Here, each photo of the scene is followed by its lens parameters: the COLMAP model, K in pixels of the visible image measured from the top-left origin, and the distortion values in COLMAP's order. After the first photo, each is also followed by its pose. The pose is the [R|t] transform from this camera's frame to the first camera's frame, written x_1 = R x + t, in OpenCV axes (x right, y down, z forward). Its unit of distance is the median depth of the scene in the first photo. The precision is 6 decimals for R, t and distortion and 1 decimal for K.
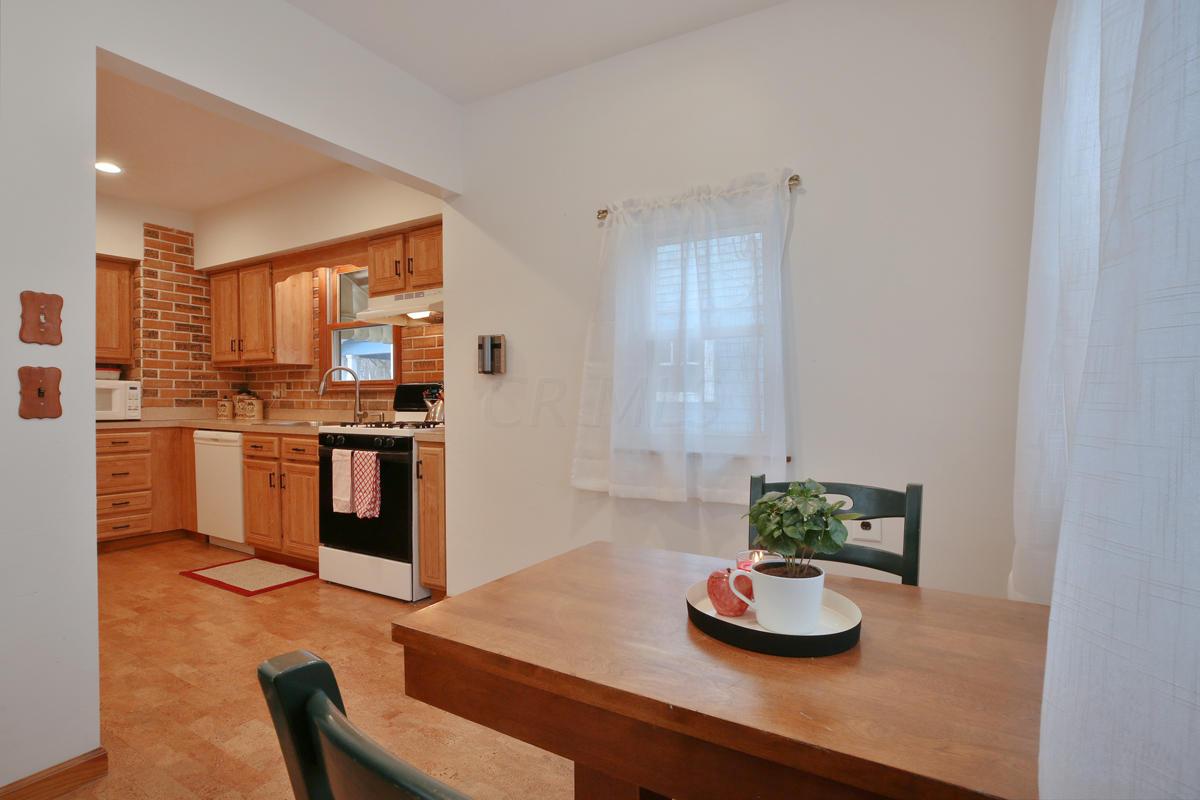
lens RADIAL K [[585.9, 0, 597.5], [0, 585.9, 413.0], [0, 0, 1]] dist [-0.031798, 0.000110]
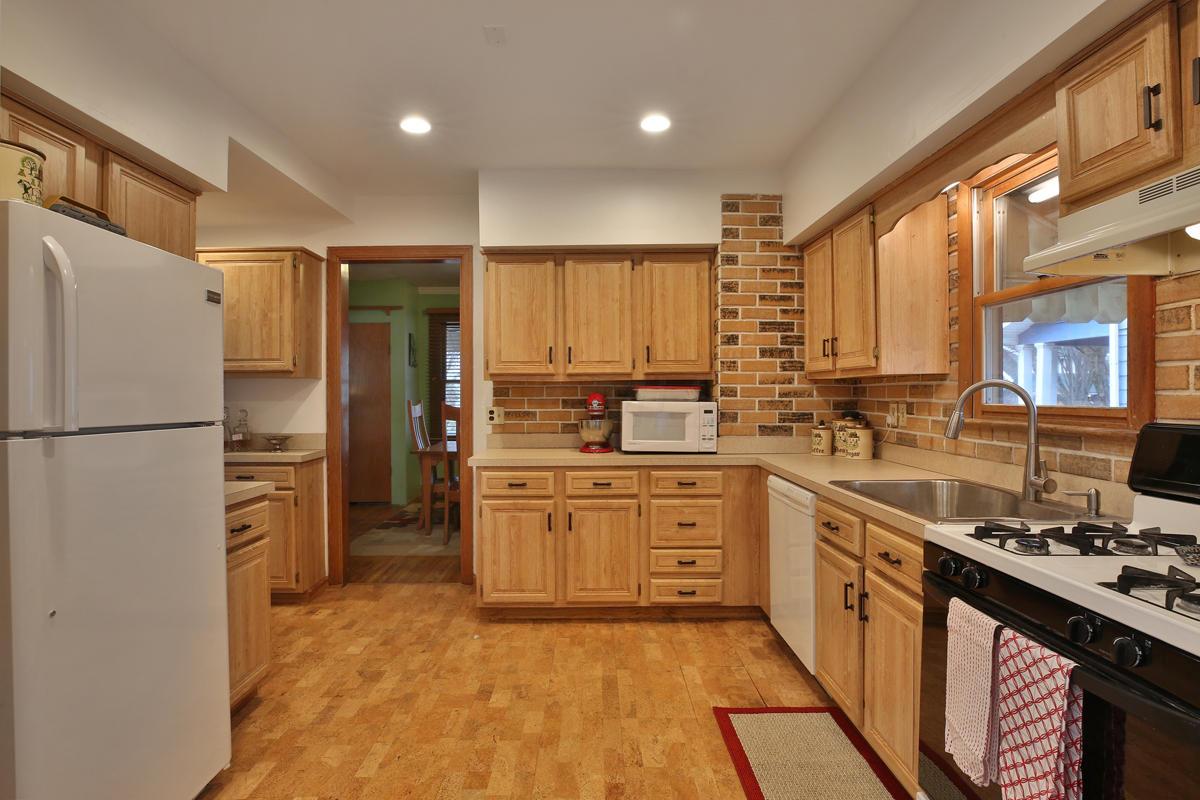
lens RADIAL K [[628.1, 0, 600.0], [0, 628.1, 400.0], [0, 0, 1]] dist [-0.022868, 0.001175]
pose [[0.518645, 0.006774, -0.854963, -0.162069], [-0.017155, 0.999850, -0.002485, -0.053674], [0.854817, 0.015956, 0.518684, 0.433384]]
